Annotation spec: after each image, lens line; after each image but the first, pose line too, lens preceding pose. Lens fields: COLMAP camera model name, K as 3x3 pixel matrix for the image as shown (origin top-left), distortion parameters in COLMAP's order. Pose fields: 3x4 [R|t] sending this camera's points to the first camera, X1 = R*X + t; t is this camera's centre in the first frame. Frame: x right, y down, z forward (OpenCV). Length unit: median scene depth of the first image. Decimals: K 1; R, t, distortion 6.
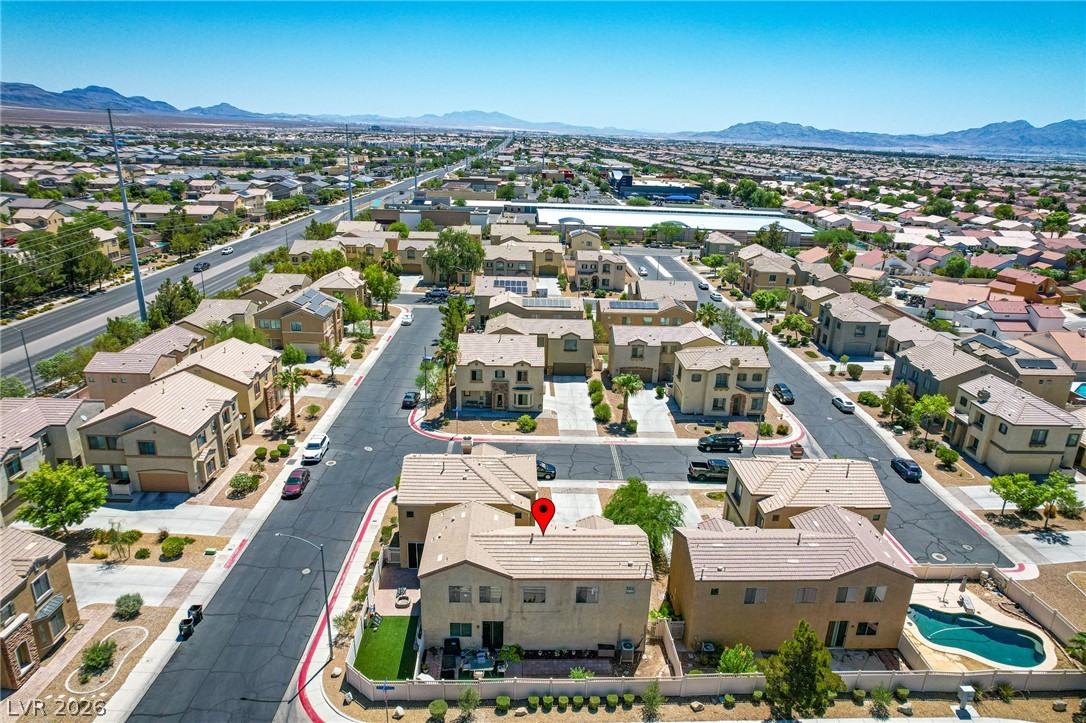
lens RADIAL K [[693.9, 0, 547.1], [0, 693.9, 366.6], [0, 0, 1]] dist [-0.081419, 0.073701]
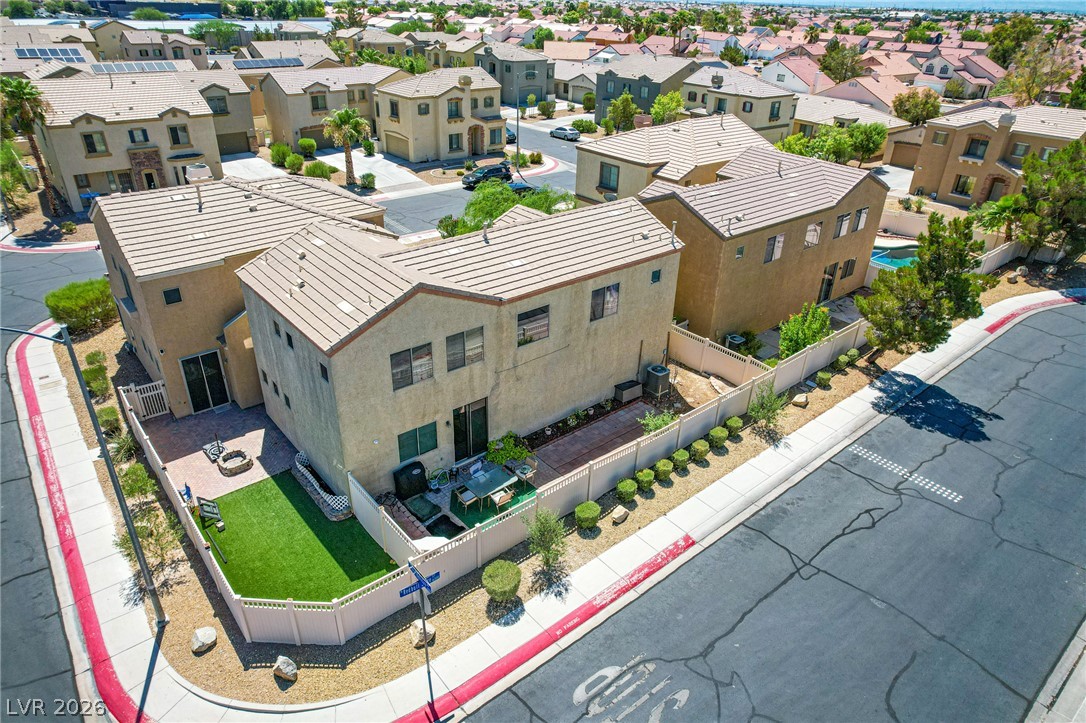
lens RADIAL K [[693.9, 0, 547.1], [0, 693.9, 366.6], [0, 0, 1]] dist [-0.081419, 0.073701]
pose [[0.788769, -0.305633, 0.533321, -0.294305], [0.196890, 0.947536, 0.251814, 0.219511], [-0.582303, -0.093618, 0.807563, 0.535742]]
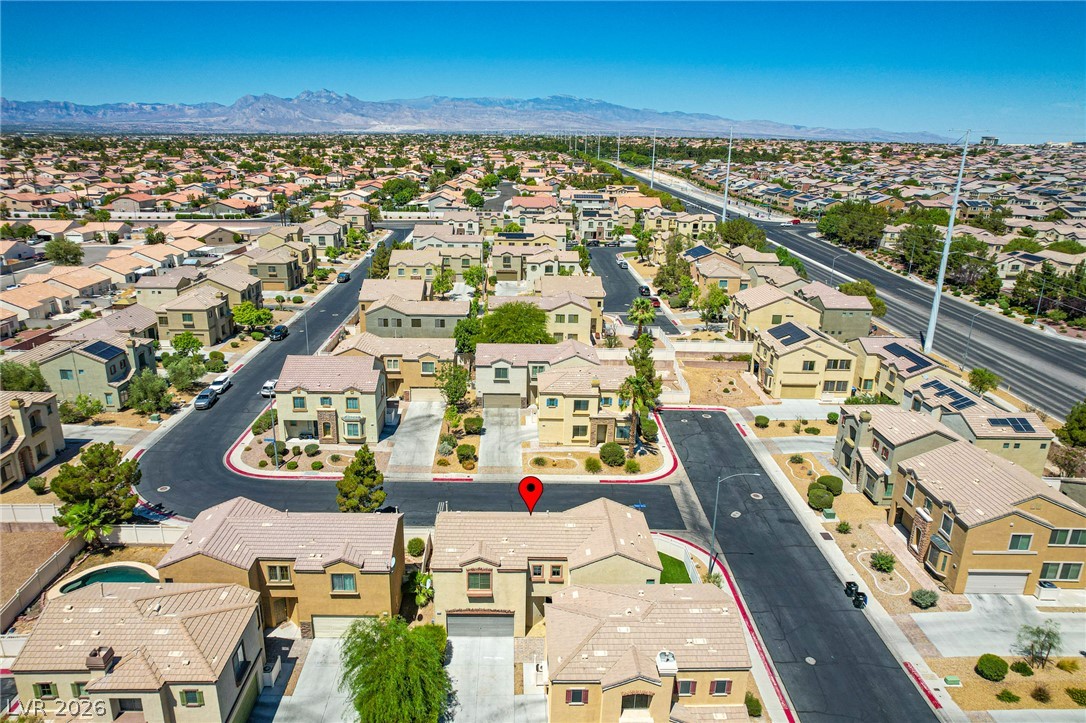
lens RADIAL K [[719.1, 0, 528.0], [0, 719.1, 364.4], [0, 0, 1]] dist [-0.072917, 0.065479]
pose [[-0.998715, -0.050676, -0.000658, 0.021037], [-0.041155, 0.803356, 0.594075, -0.584690], [-0.029577, 0.593339, -0.804409, 1.735327]]
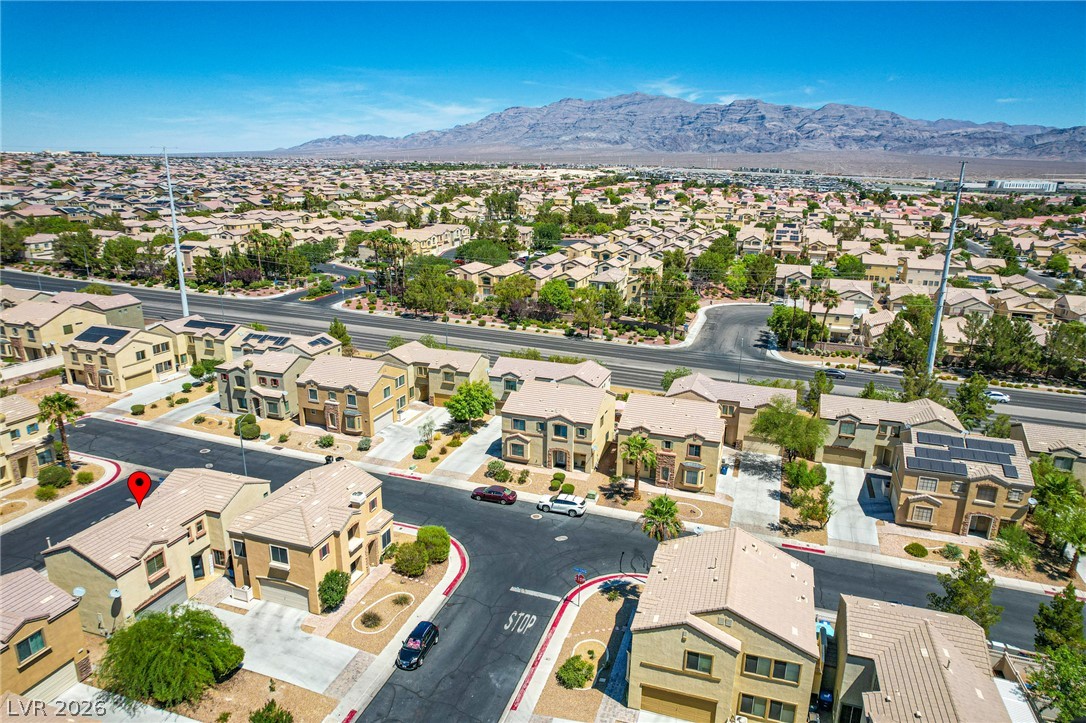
lens RADIAL K [[693.6, 0, 546.5], [0, 693.6, 367.3], [0, 0, 1]] dist [-0.093167, 0.090114]
pose [[-0.342670, 0.229207, -0.911066, 0.763258], [-0.330487, 0.878382, 0.345287, -0.570120], [0.879406, 0.419415, -0.225246, 1.750628]]
